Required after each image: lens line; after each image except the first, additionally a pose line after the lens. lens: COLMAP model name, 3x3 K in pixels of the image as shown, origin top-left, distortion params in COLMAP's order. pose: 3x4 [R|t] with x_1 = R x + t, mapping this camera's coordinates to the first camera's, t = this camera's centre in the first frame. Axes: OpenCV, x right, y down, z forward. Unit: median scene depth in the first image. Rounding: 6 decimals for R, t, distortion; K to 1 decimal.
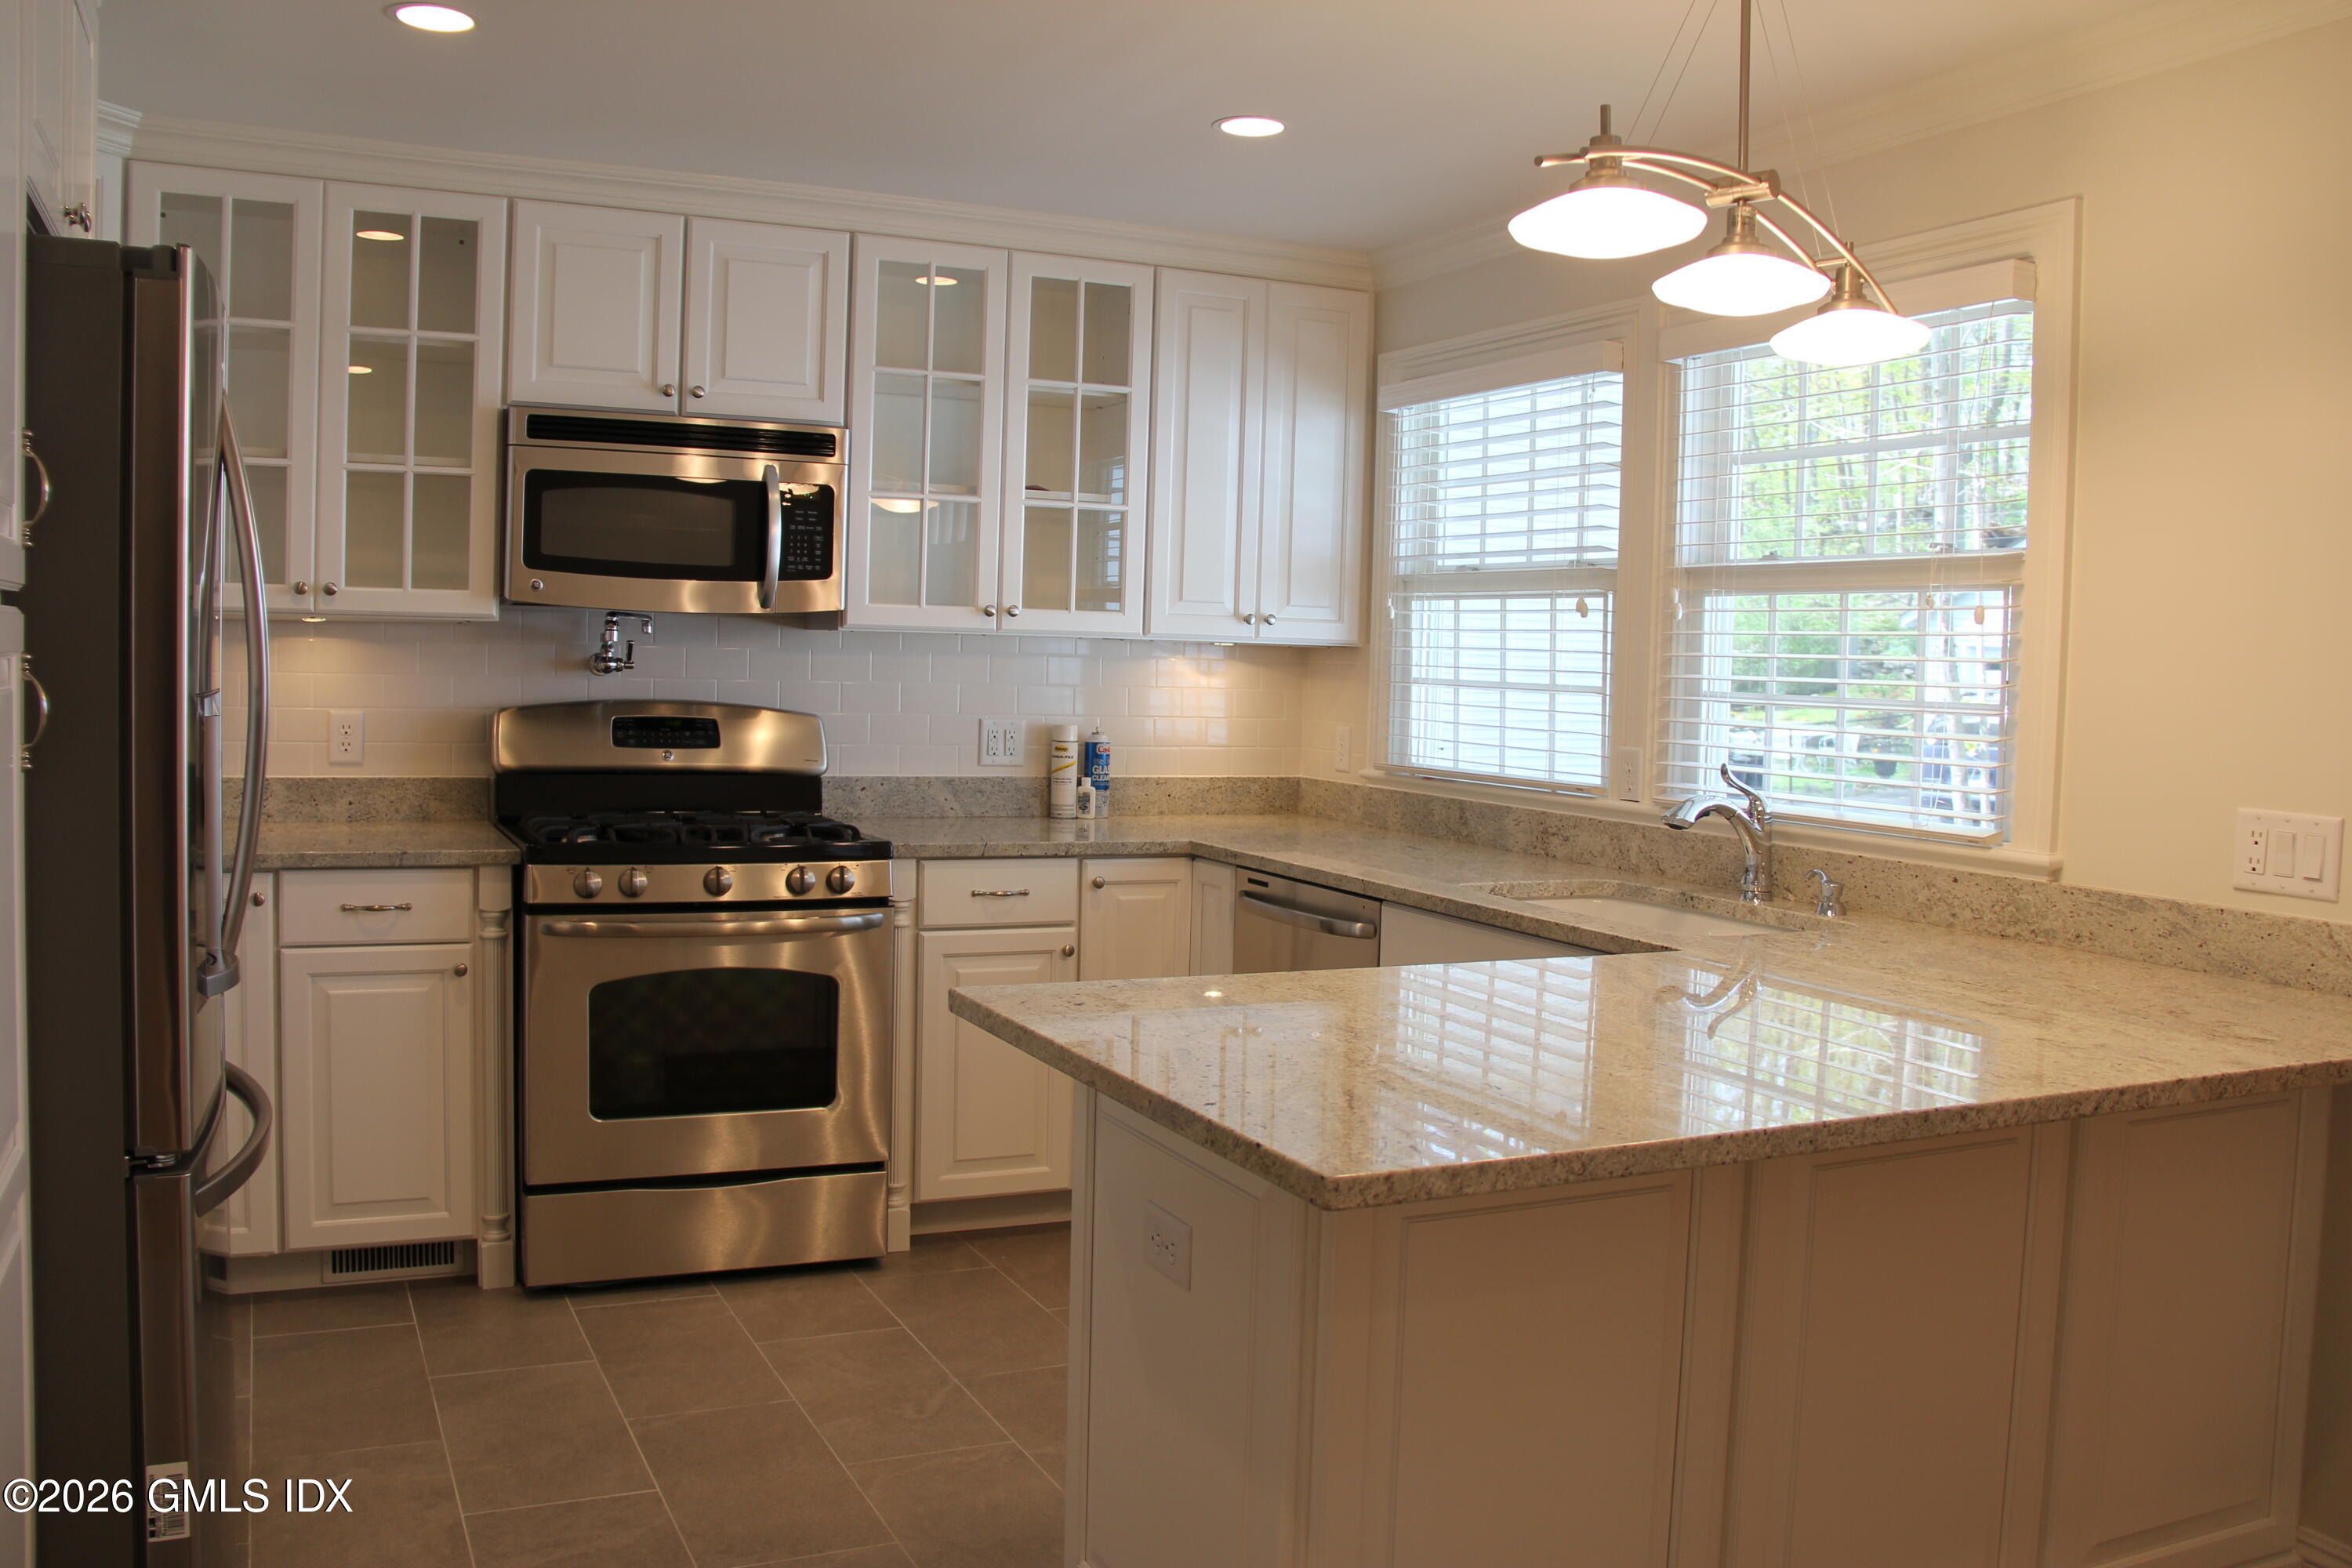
lens RADIAL K [[1977.4, 0, 1176.0], [0, 1977.4, 784.0], [0, 0, 1]] dist [-0.137200, 0.008904]
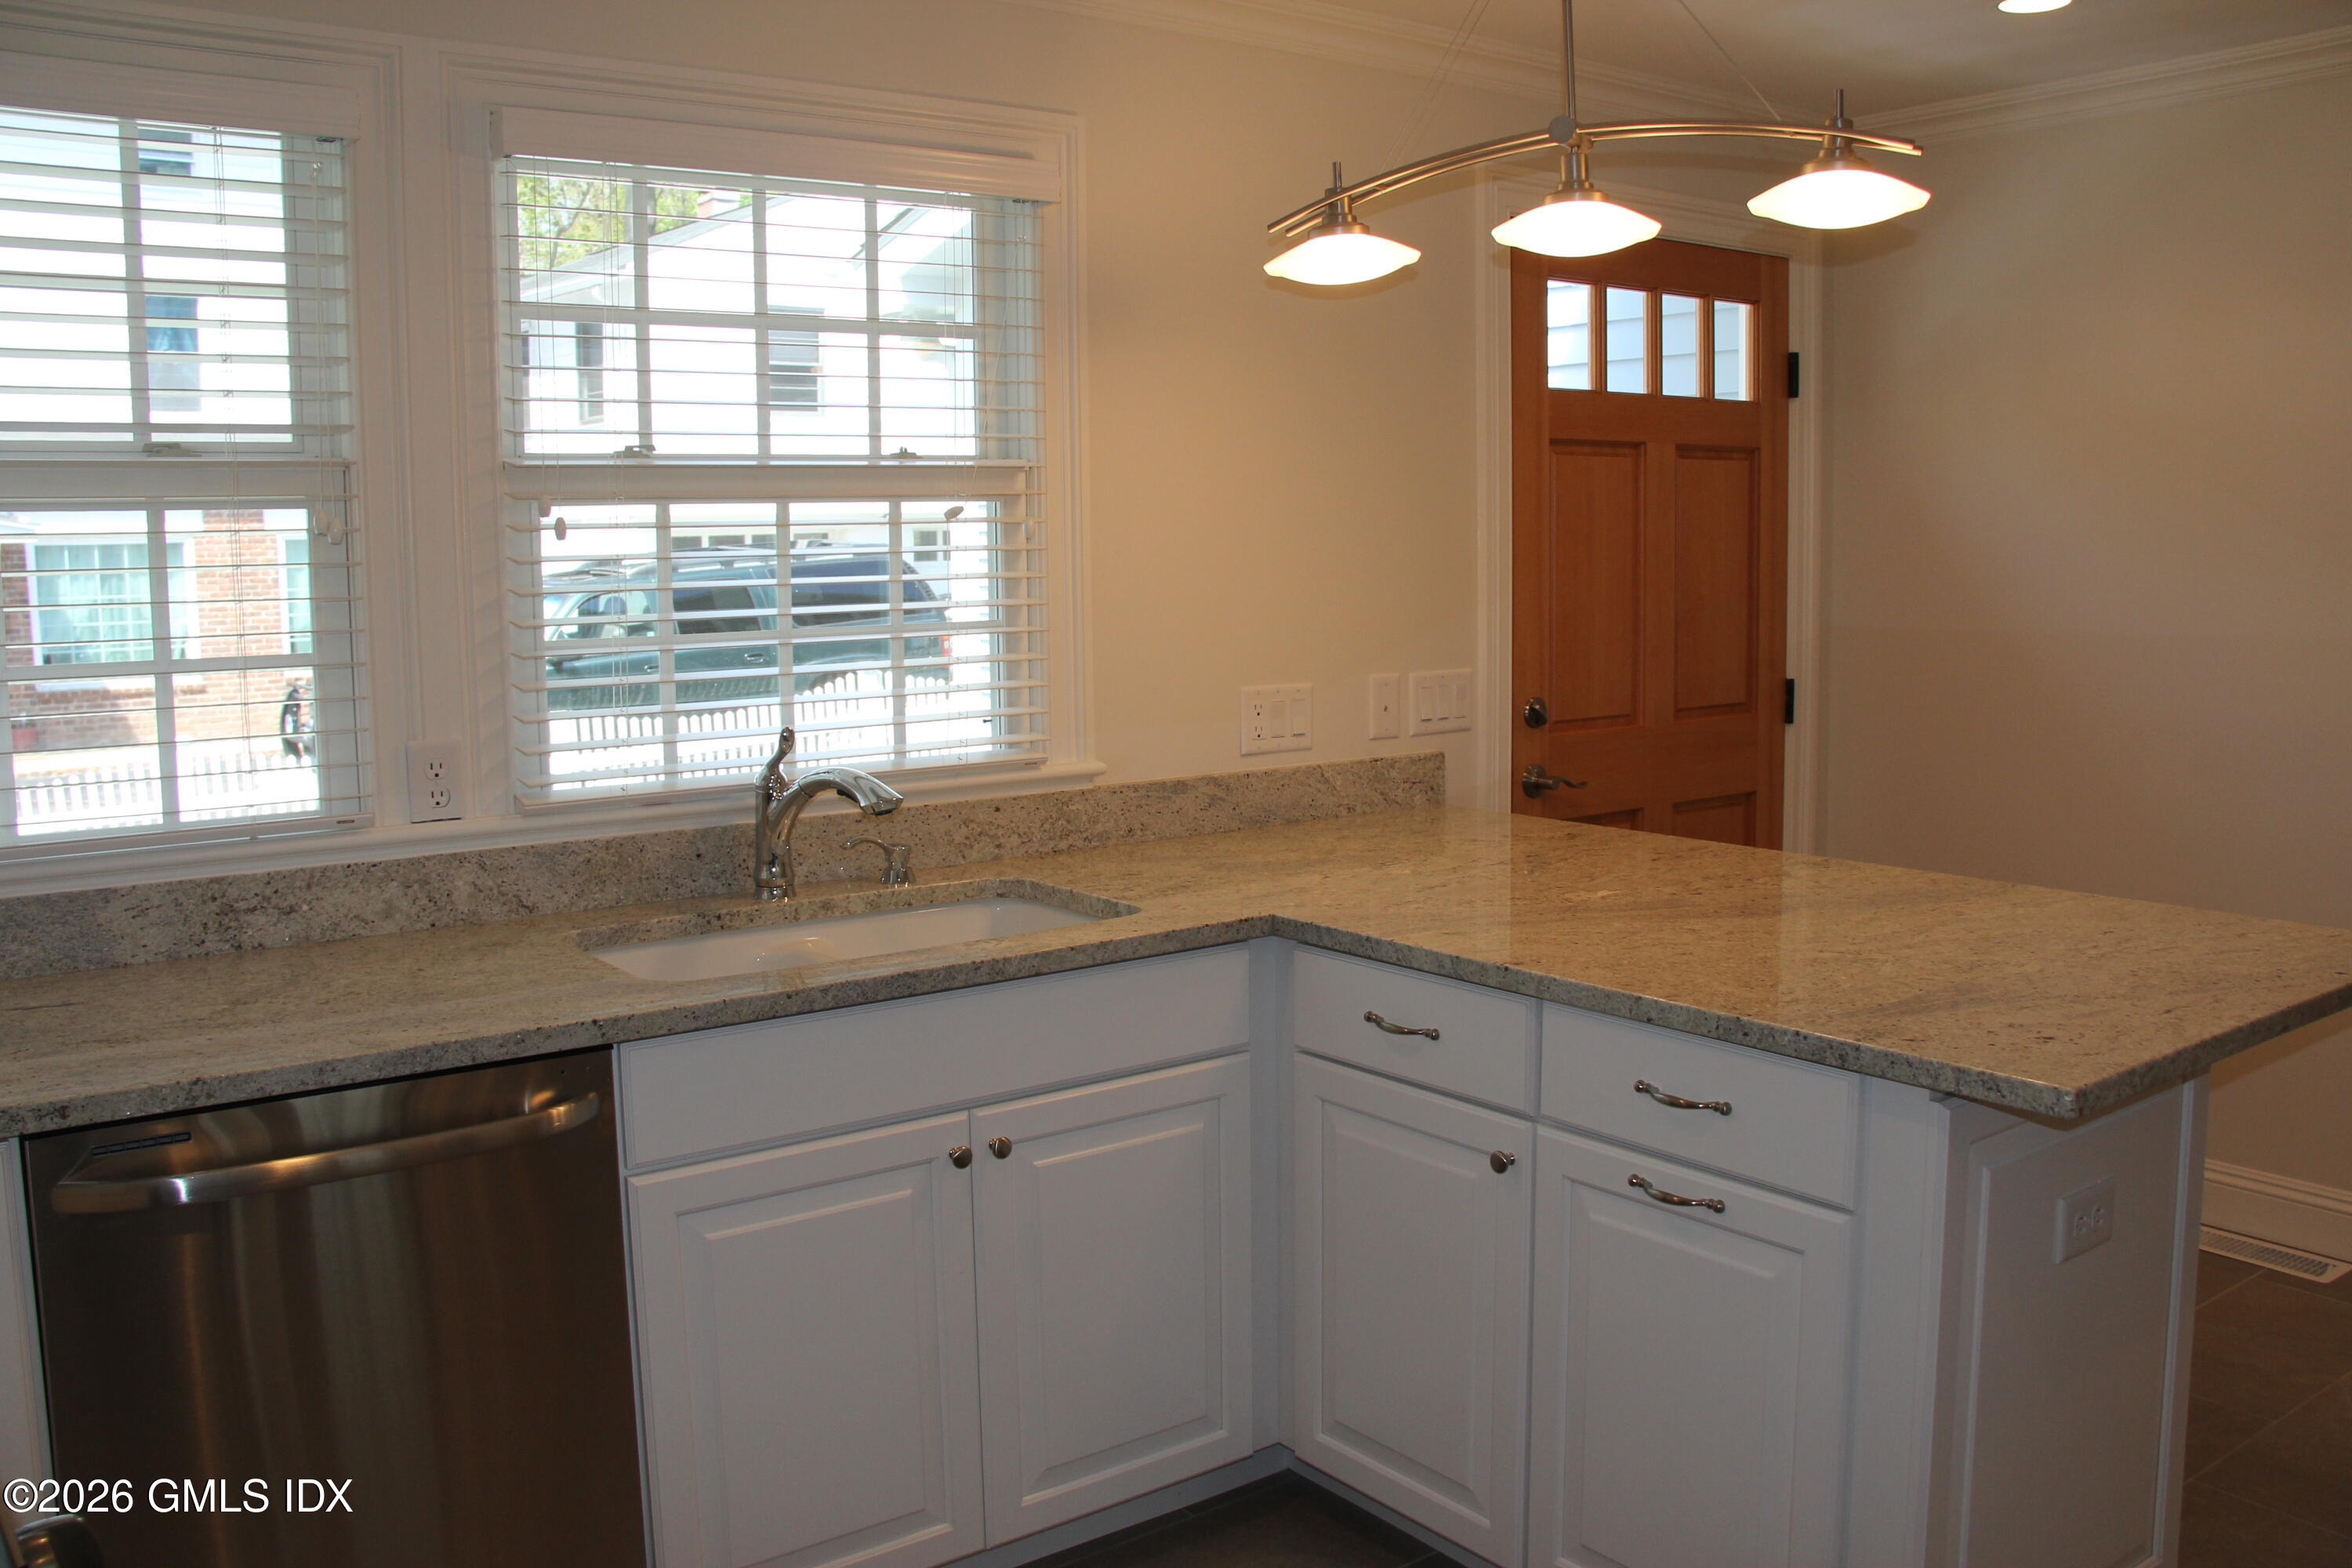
lens RADIAL K [[1977.4, 0, 1176.0], [0, 1977.4, 784.0], [0, 0, 1]] dist [-0.137200, 0.008904]
pose [[-0.200351, -0.138169, 0.969932, -0.295530], [0.075098, 0.984927, 0.155818, -0.057238], [-0.976842, 0.104059, -0.186954, 0.592612]]
